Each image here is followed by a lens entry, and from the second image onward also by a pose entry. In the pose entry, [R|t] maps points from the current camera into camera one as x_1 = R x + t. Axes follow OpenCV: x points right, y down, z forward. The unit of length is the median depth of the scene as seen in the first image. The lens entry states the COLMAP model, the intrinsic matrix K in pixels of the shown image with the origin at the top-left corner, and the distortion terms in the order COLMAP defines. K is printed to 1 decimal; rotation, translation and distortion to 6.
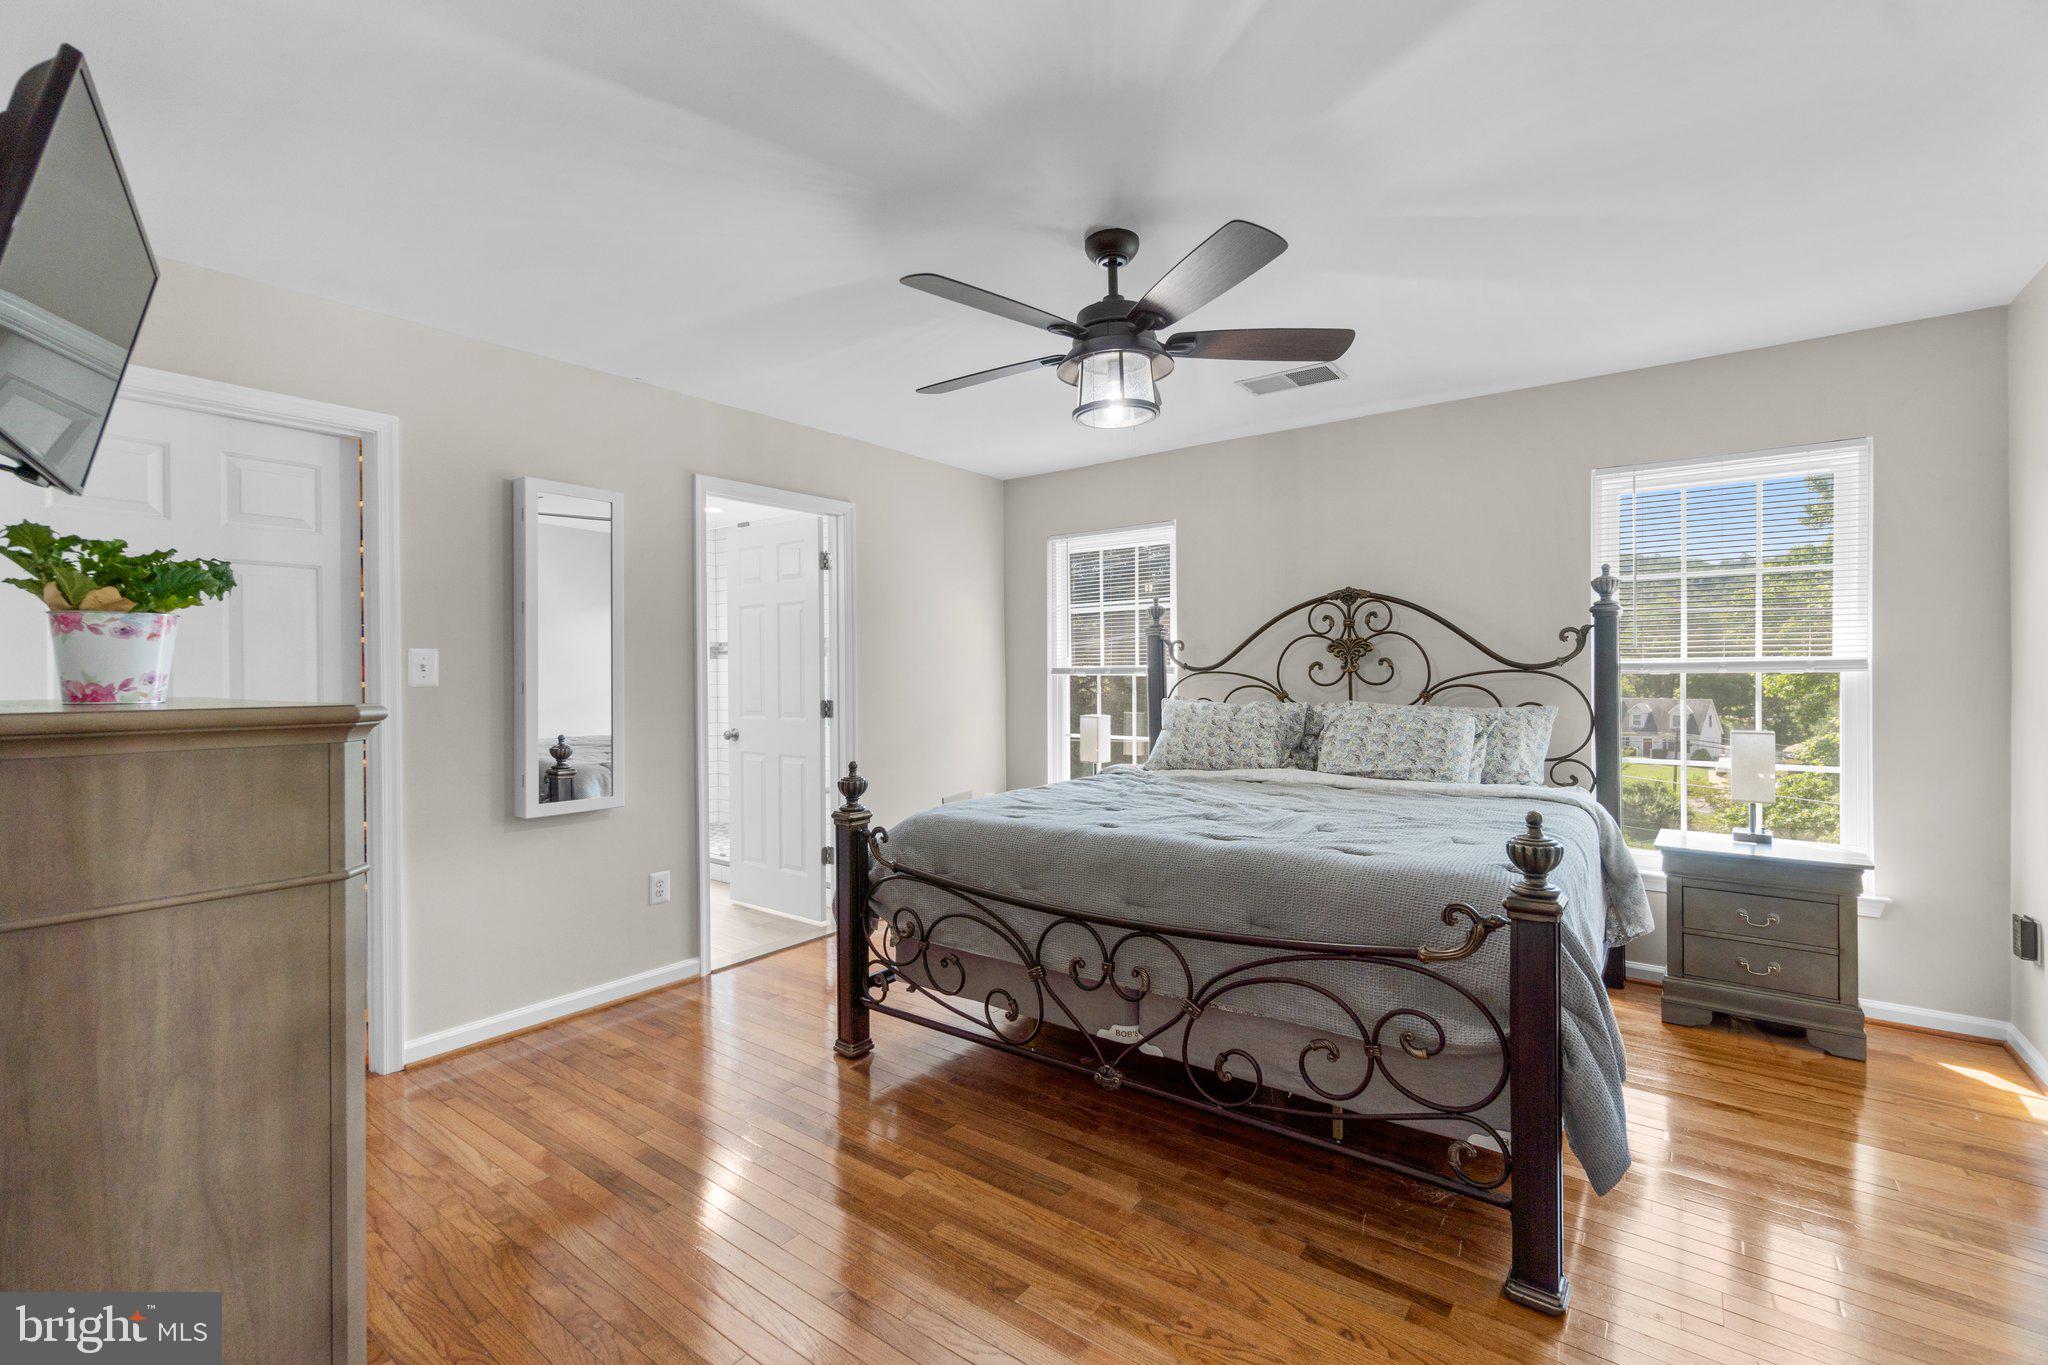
lens RADIAL K [[878.2, 0, 1017.2], [0, 878.2, 673.5], [0, 0, 1]] dist [-0.012584, 0.005277]
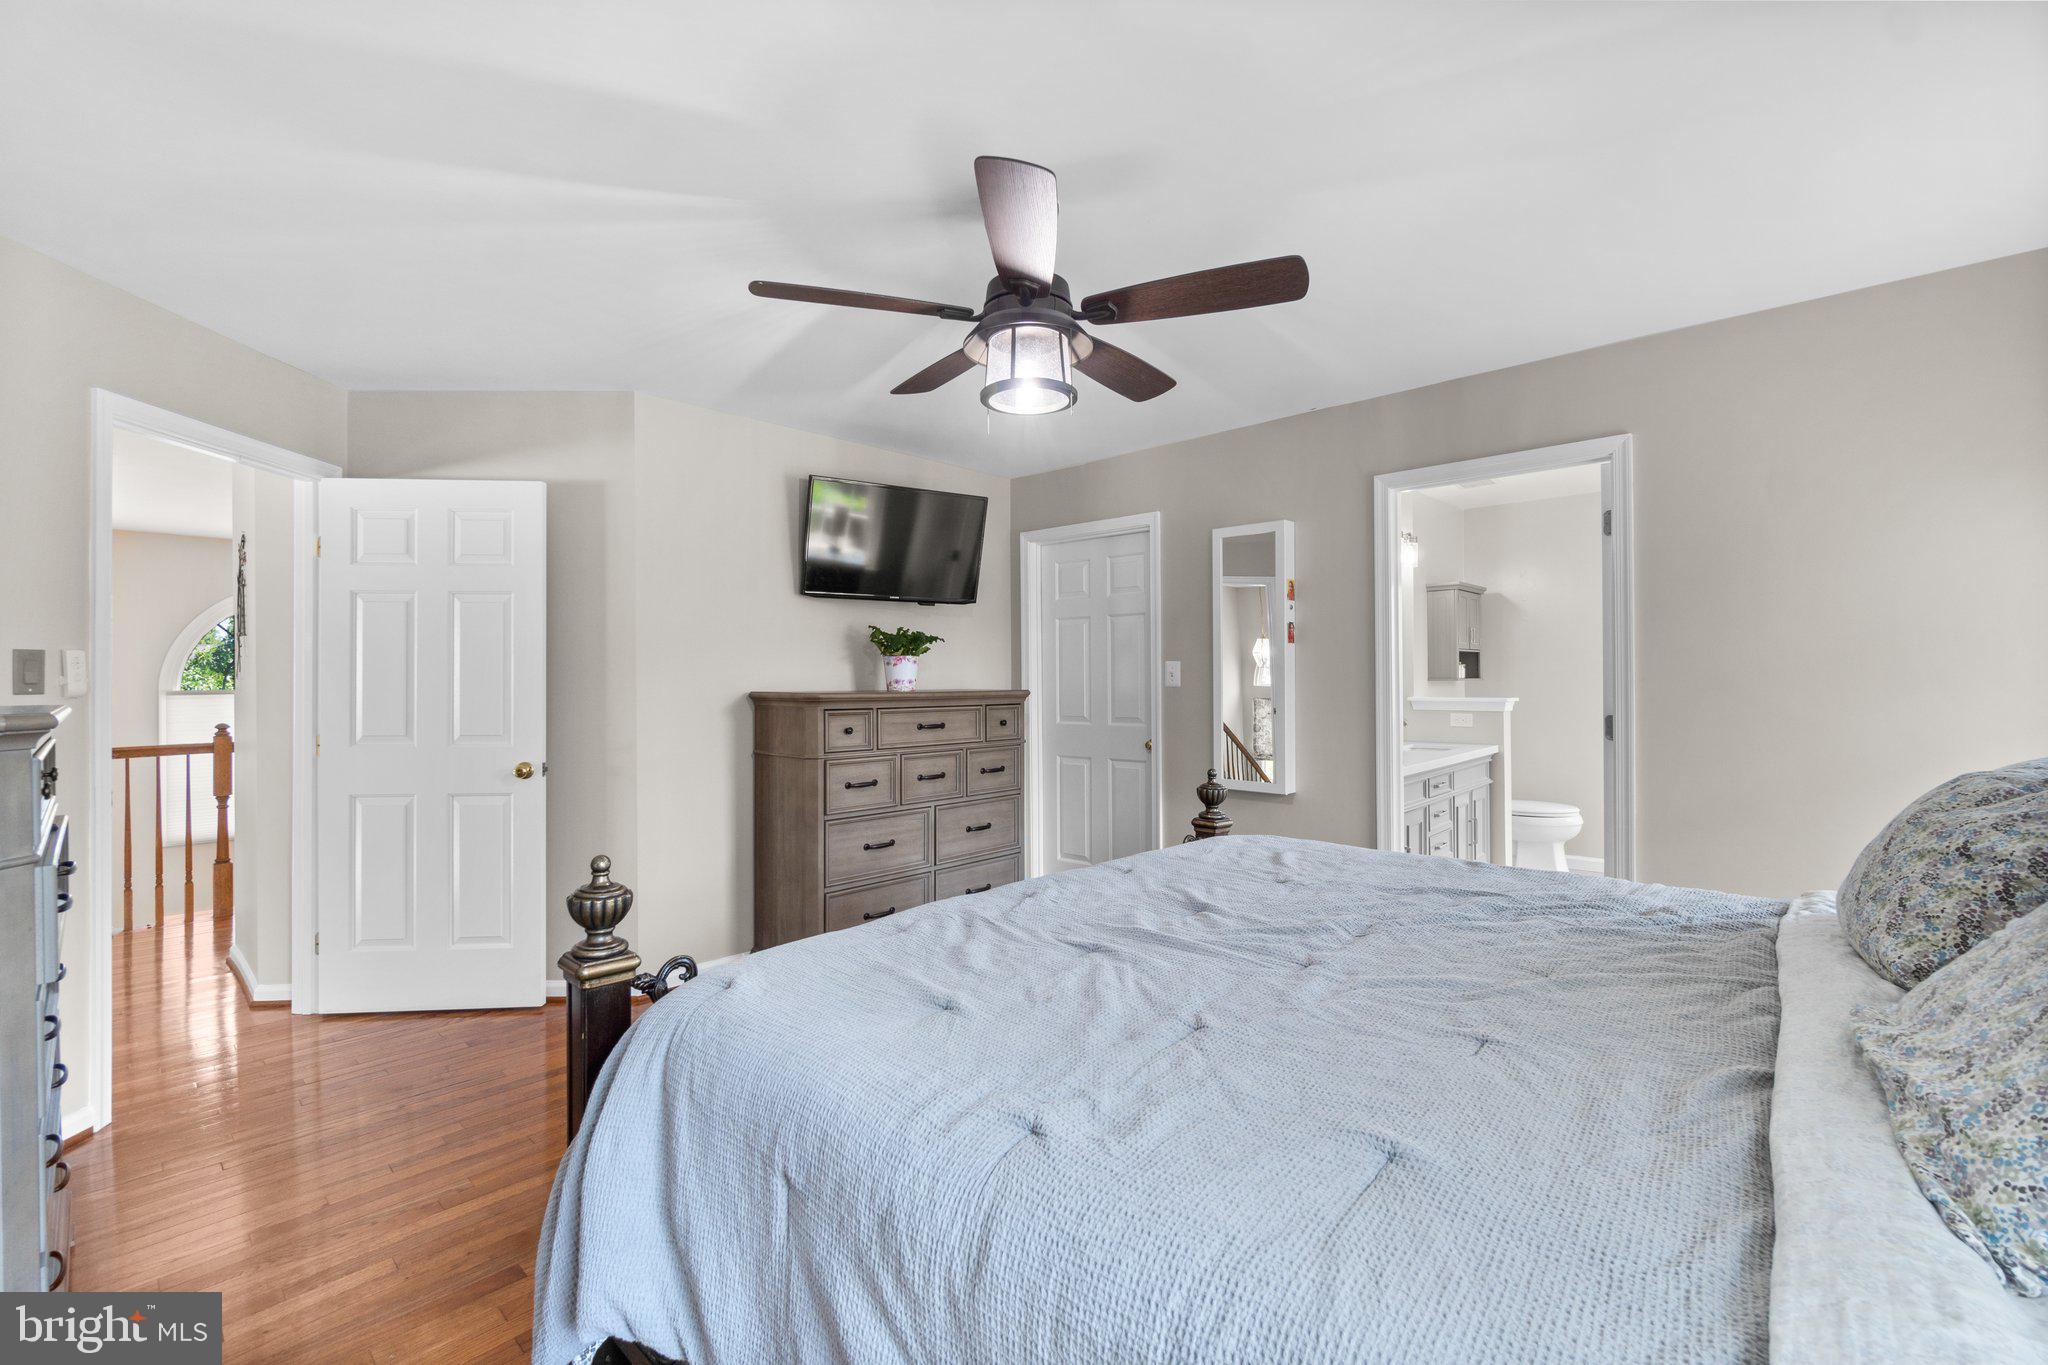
lens RADIAL K [[878.2, 0, 1017.2], [0, 878.2, 673.5], [0, 0, 1]] dist [-0.012584, 0.005277]
pose [[-0.116336, -0.001130, -0.993209, 0.834686], [-0.003716, 0.999993, -0.000703, -0.006219], [0.993203, 0.003609, -0.116339, 0.915300]]
